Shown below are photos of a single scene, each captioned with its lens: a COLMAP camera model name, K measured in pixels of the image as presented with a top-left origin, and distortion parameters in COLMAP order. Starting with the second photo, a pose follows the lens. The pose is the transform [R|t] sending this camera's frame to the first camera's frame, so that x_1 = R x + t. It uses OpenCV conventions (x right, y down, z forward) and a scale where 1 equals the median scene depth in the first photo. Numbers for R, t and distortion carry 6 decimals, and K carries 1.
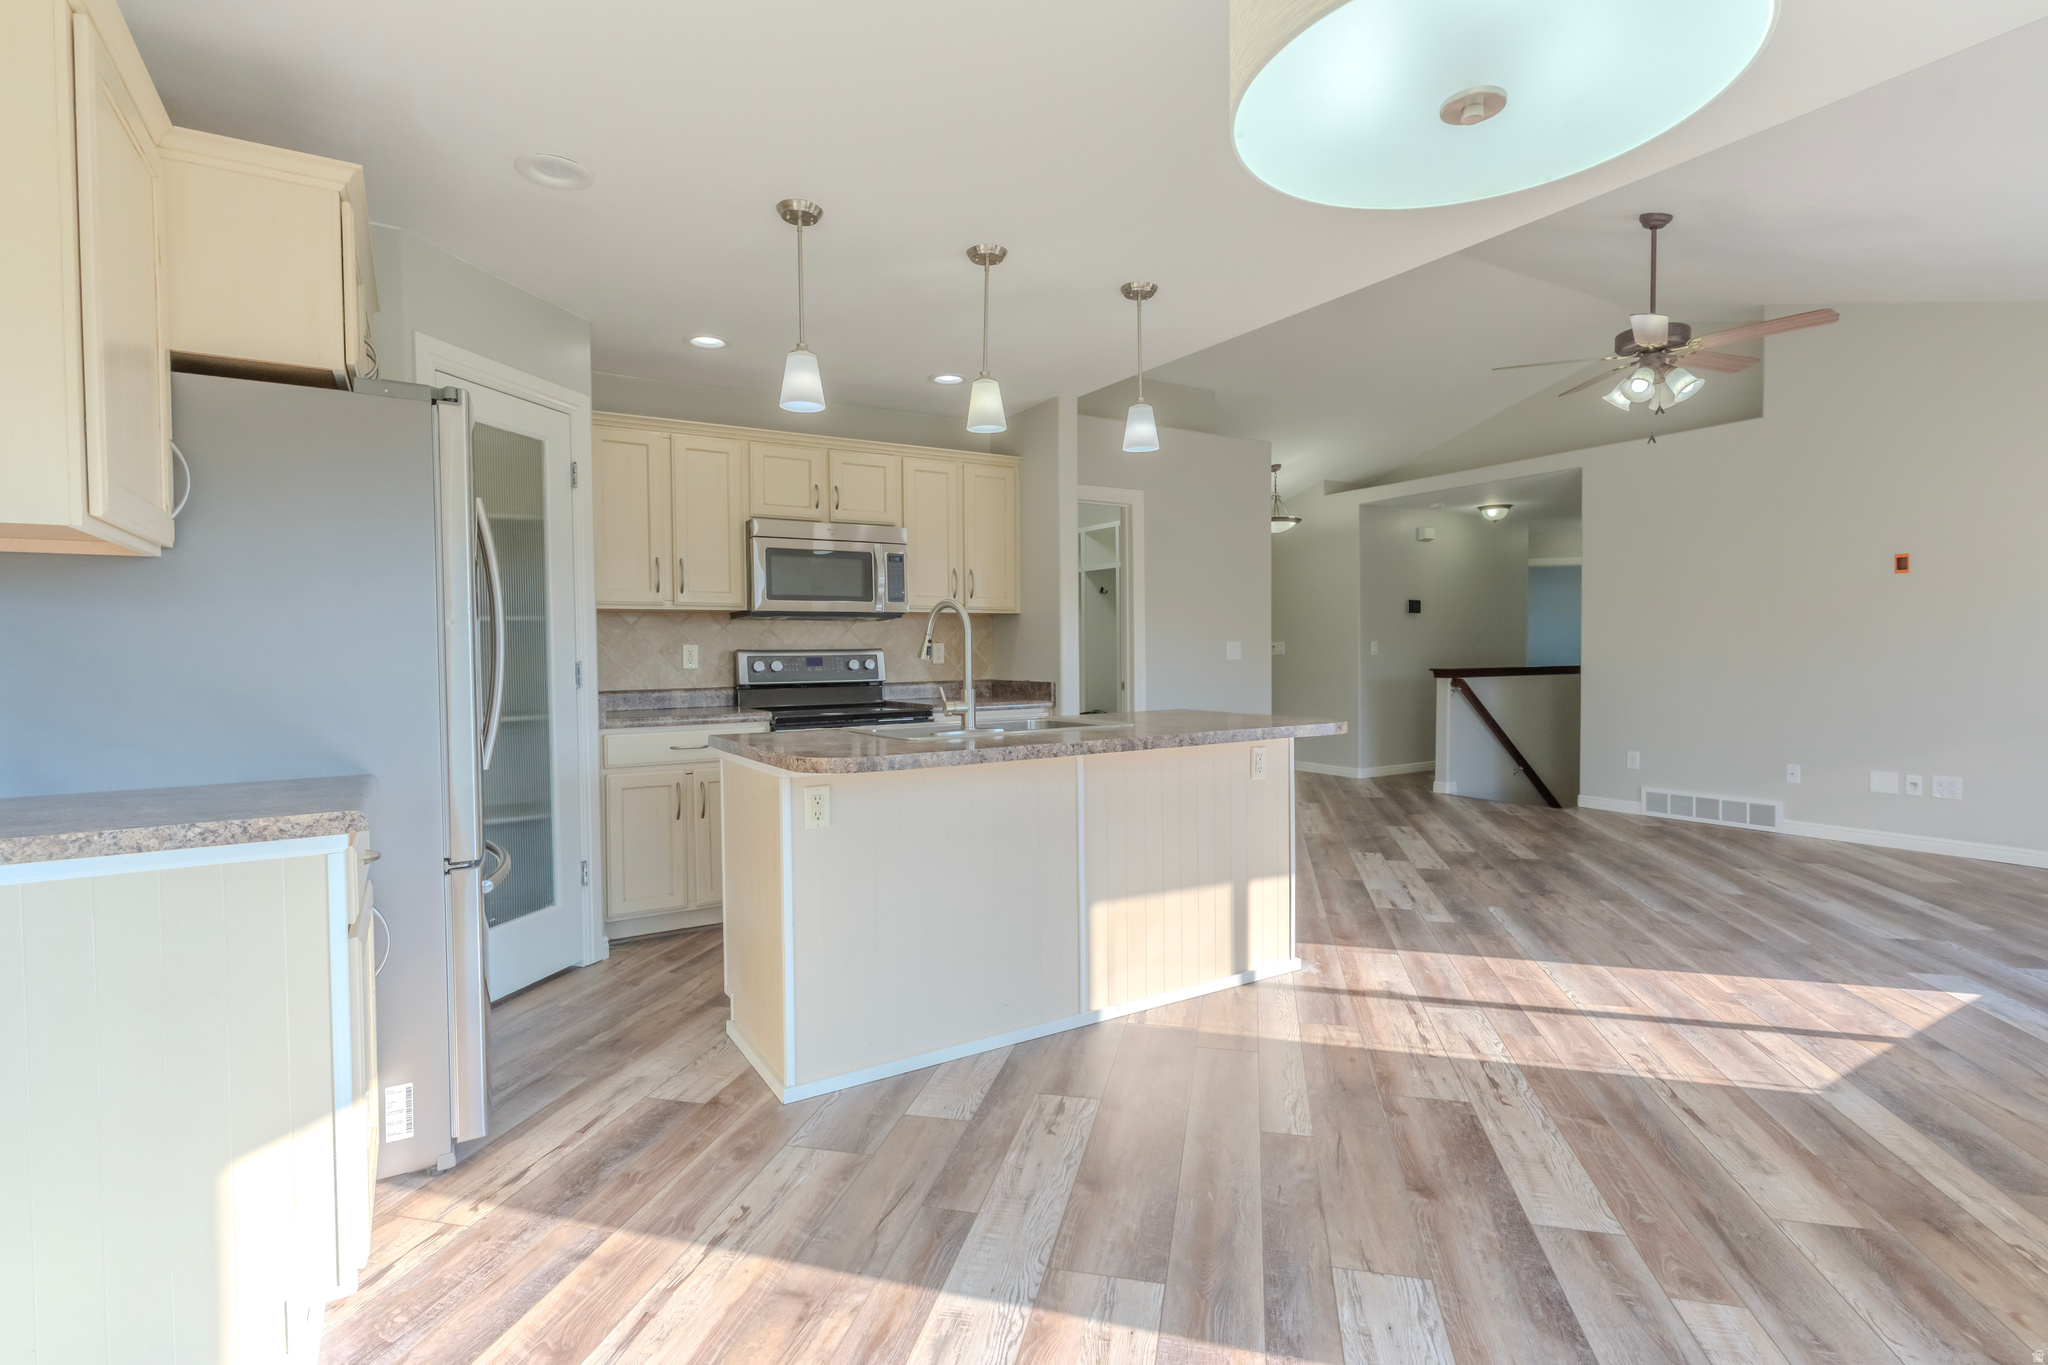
lens RADIAL K [[969.7, 0, 1023.6], [0, 969.7, 675.6], [0, 0, 1]] dist [0.002452, -0.000229]
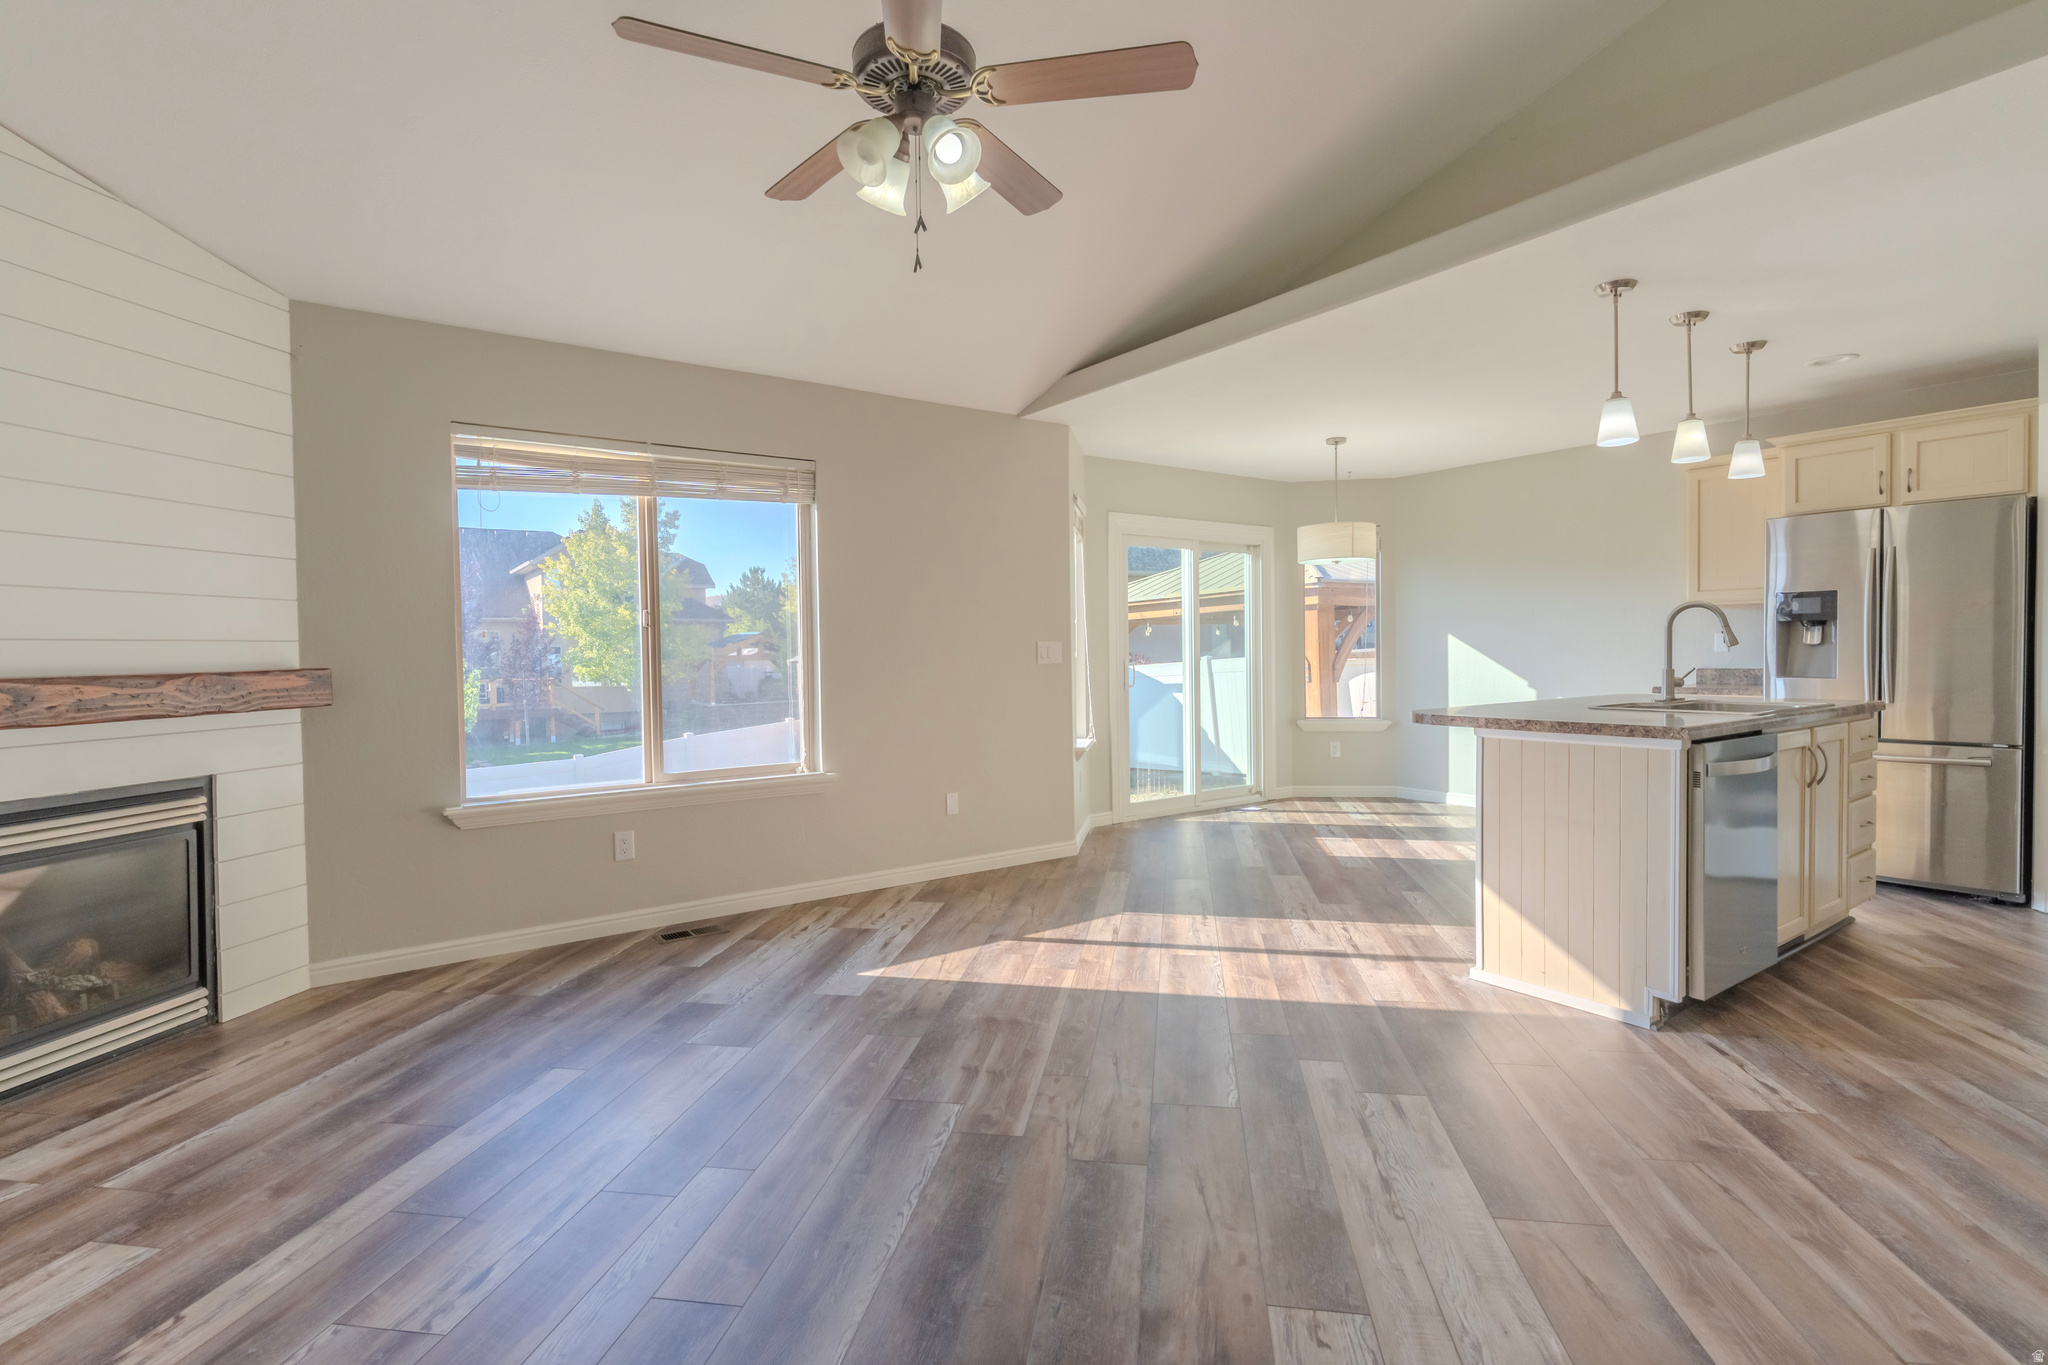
lens RADIAL K [[969.7, 0, 1023.6], [0, 969.7, 675.6], [0, 0, 1]] dist [0.002452, -0.000229]
pose [[-0.997229, 0.026117, -0.069664, 0.783511], [0.022496, 0.998380, 0.052263, -0.056981], [0.070916, 0.050551, -0.996201, 1.905396]]
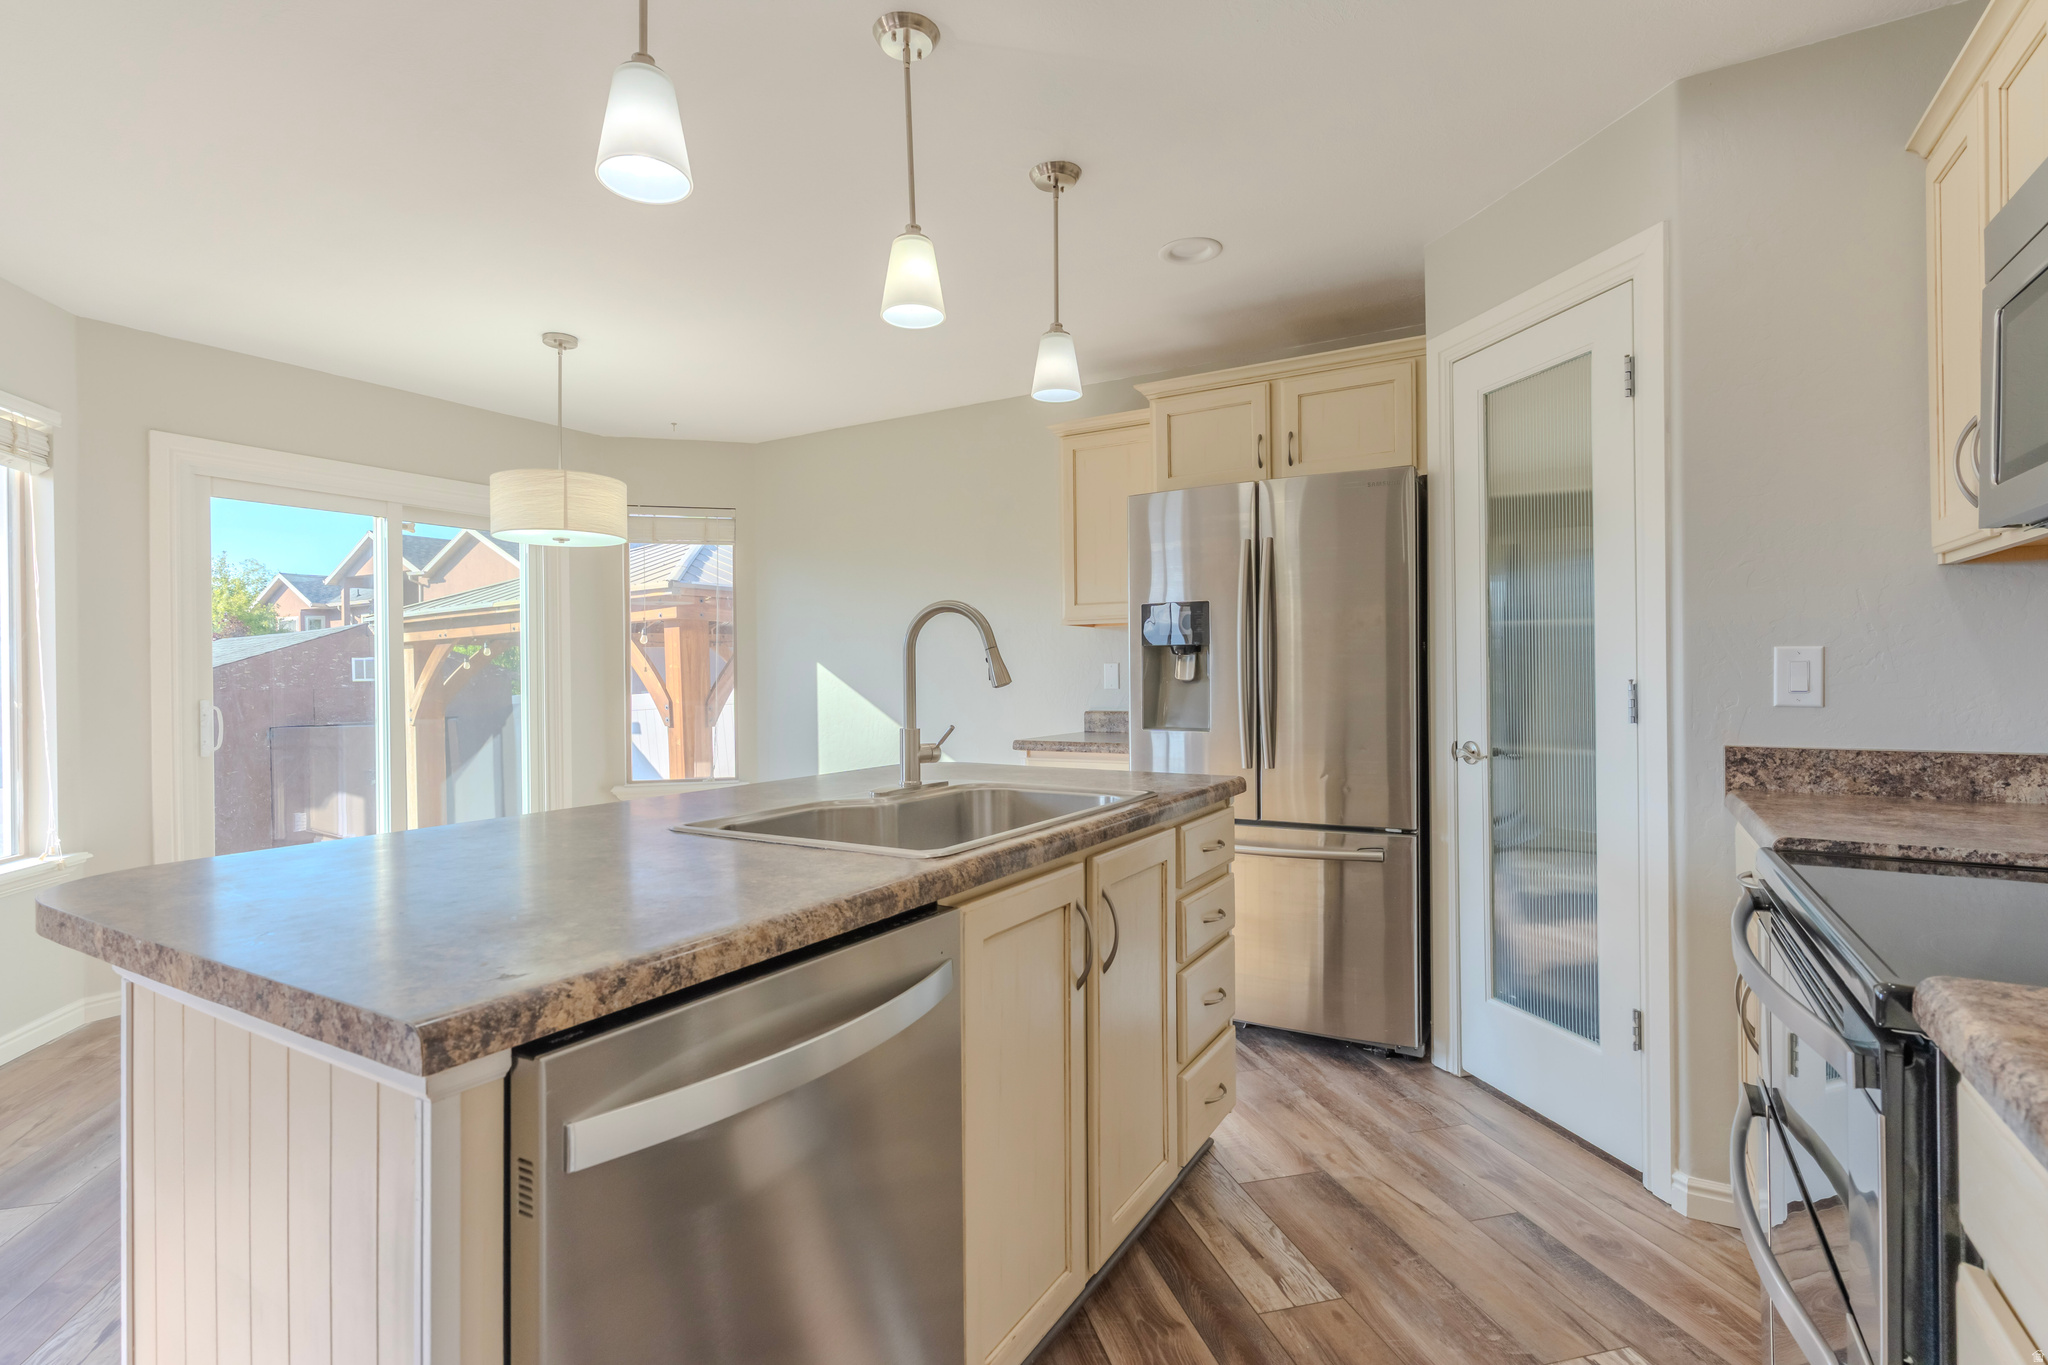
lens RADIAL K [[969.7, 0, 1023.6], [0, 969.7, 675.6], [0, 0, 1]] dist [0.002452, -0.000229]
pose [[-0.885205, 0.019805, -0.464779, 0.167052], [0.006806, 0.999538, 0.029629, -0.038357], [0.465151, 0.023065, -0.884931, 1.387393]]
